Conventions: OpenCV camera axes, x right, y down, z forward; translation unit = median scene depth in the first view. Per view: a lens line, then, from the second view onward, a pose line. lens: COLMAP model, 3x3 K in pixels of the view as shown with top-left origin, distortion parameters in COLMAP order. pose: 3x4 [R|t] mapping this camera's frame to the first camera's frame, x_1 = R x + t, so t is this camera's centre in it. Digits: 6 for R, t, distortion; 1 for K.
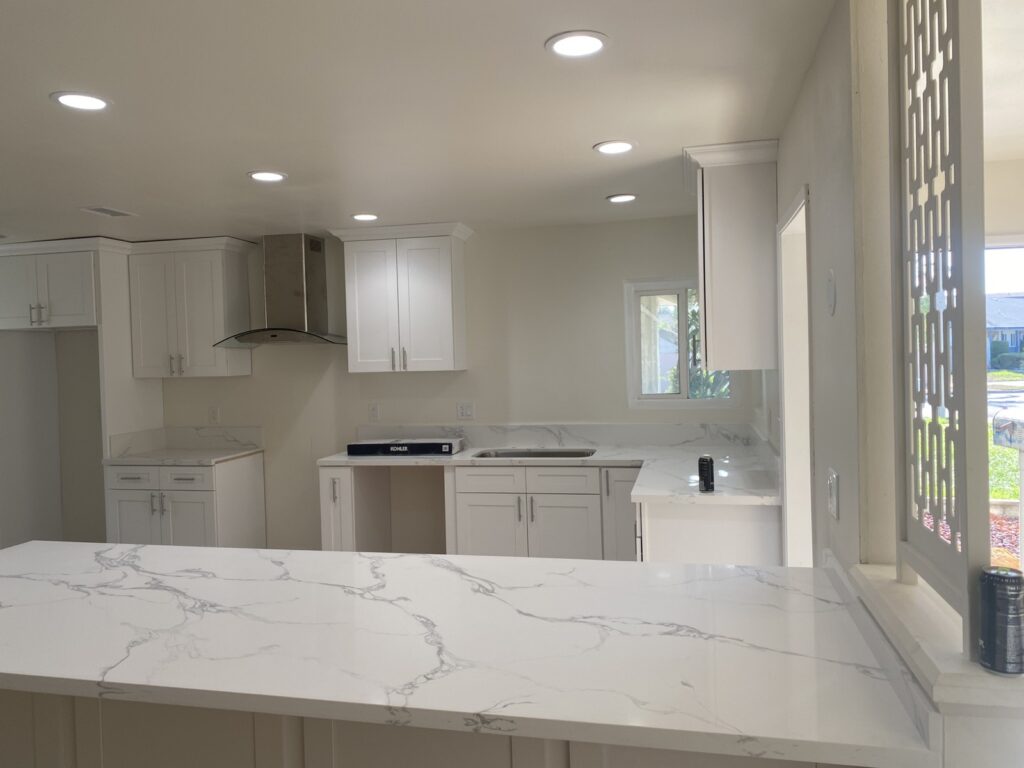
lens RADIAL K [[777.1, 0, 511.2], [0, 777.1, 375.5], [0, 0, 1]] dist [0.013820, -0.007909]
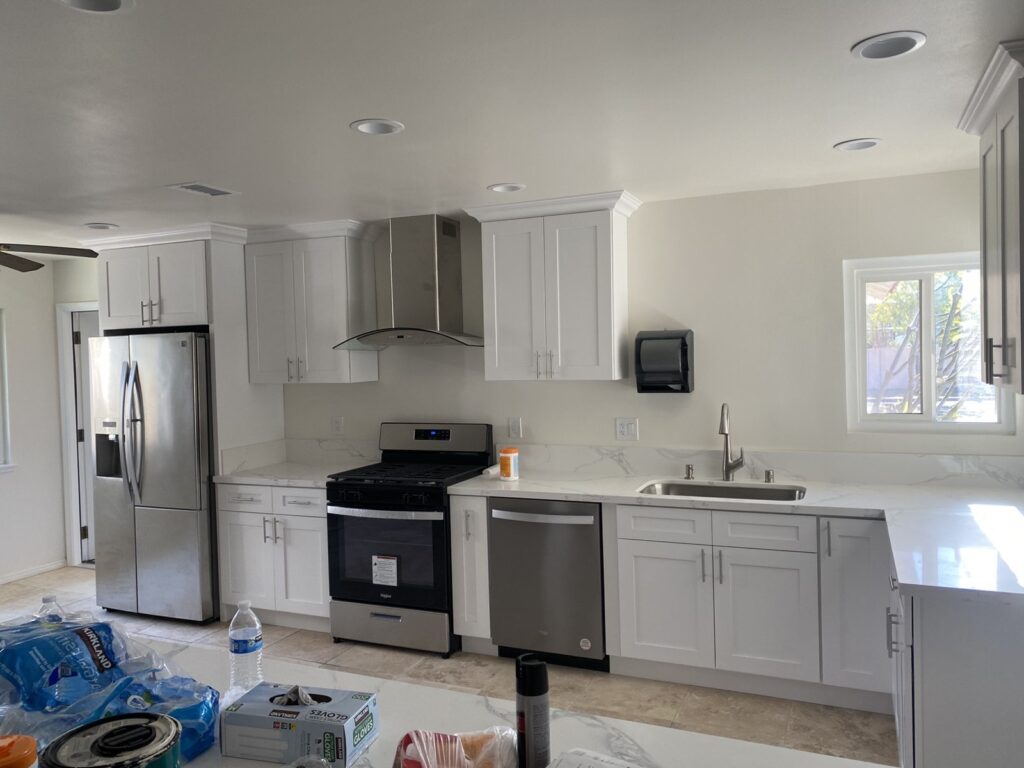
lens RADIAL K [[777.1, 0, 519.2], [0, 777.1, 388.3], [0, 0, 1]] dist [0.013820, -0.007909]
pose [[0.985059, 0.010449, -0.171902, -0.031404], [-0.006864, 0.999747, 0.021437, -0.013554], [0.172082, -0.019937, 0.984881, 0.189085]]
